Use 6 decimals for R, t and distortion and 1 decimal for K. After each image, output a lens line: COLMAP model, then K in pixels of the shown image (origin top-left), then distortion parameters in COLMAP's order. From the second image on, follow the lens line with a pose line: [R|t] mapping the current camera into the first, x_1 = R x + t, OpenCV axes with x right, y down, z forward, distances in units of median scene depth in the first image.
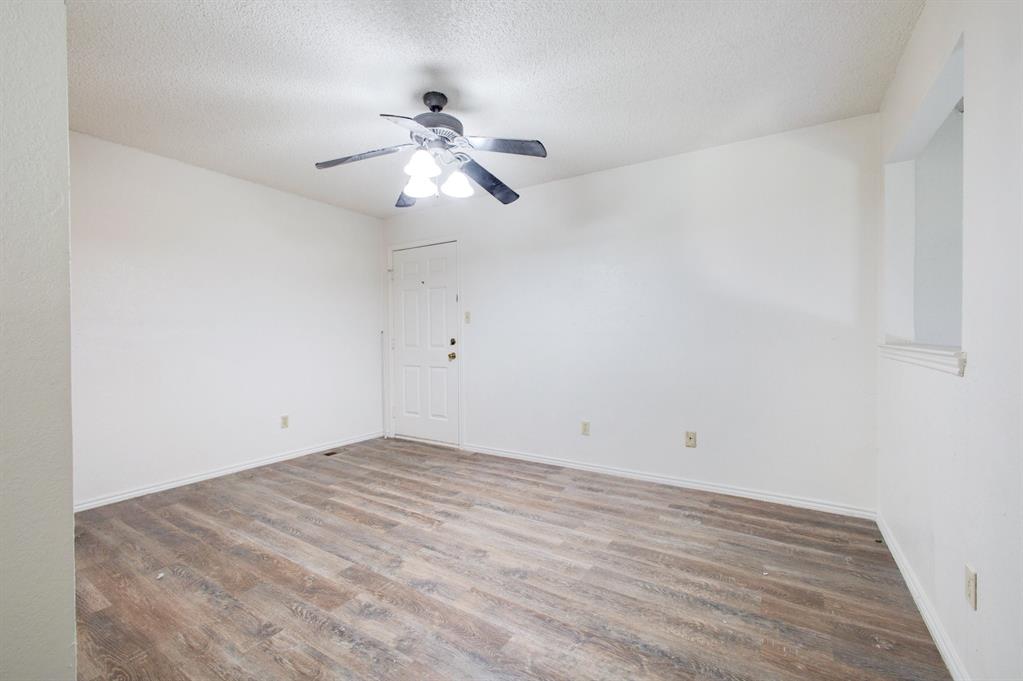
lens RADIAL K [[432.5, 0, 512.4], [0, 432.5, 340.1], [0, 0, 1]] dist [-0.017691, 0.007545]
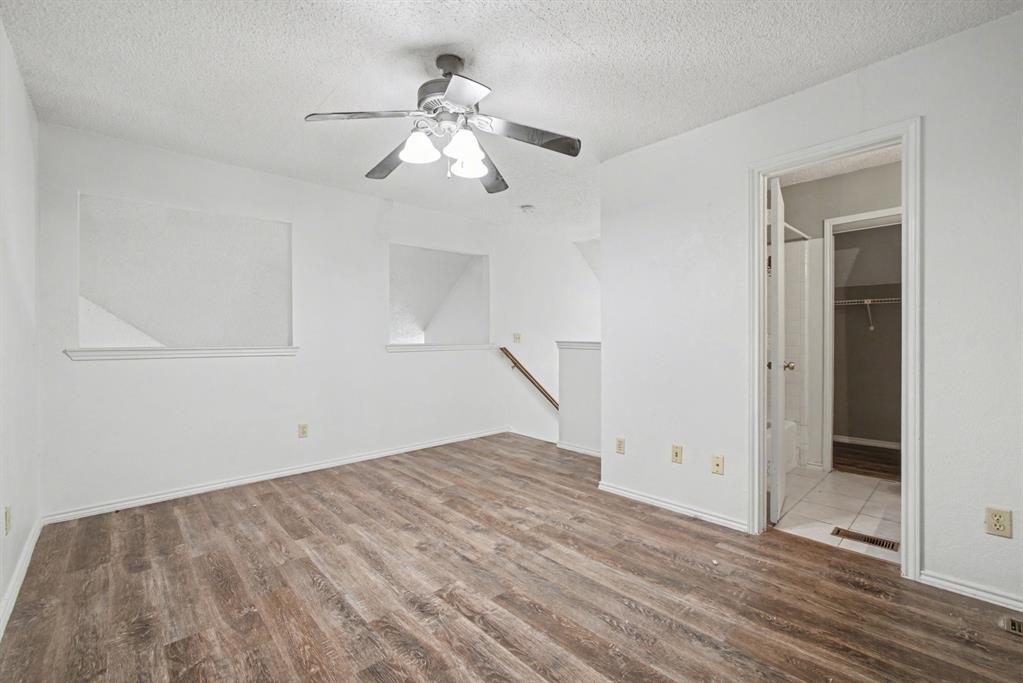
lens RADIAL K [[432.5, 0, 512.4], [0, 432.5, 341.1], [0, 0, 1]] dist [-0.017691, 0.007545]
pose [[-0.967368, 0.007729, 0.253257, -0.488637], [0.011258, 0.999859, 0.012487, -0.012117], [-0.253124, 0.014931, -0.967319, 1.720613]]
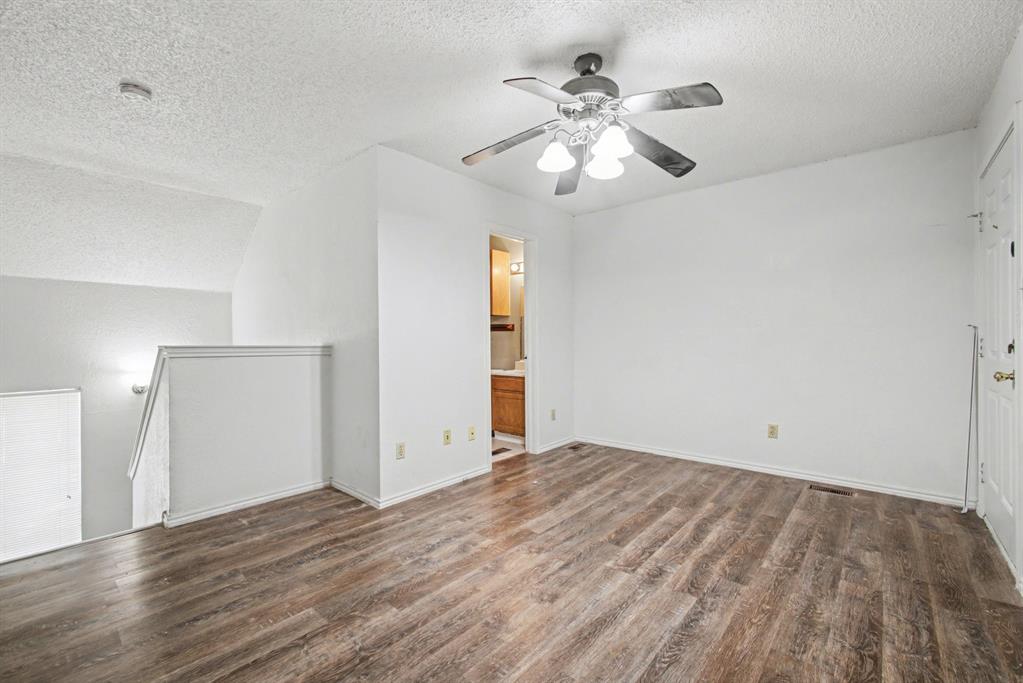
lens RADIAL K [[432.5, 0, 512.4], [0, 432.5, 341.1], [0, 0, 1]] dist [-0.017691, 0.007545]
pose [[-0.151703, 0.011601, -0.988358, 0.668298], [0.000440, 0.999932, 0.011670, -0.011665], [0.988426, 0.001336, -0.151697, 0.933997]]
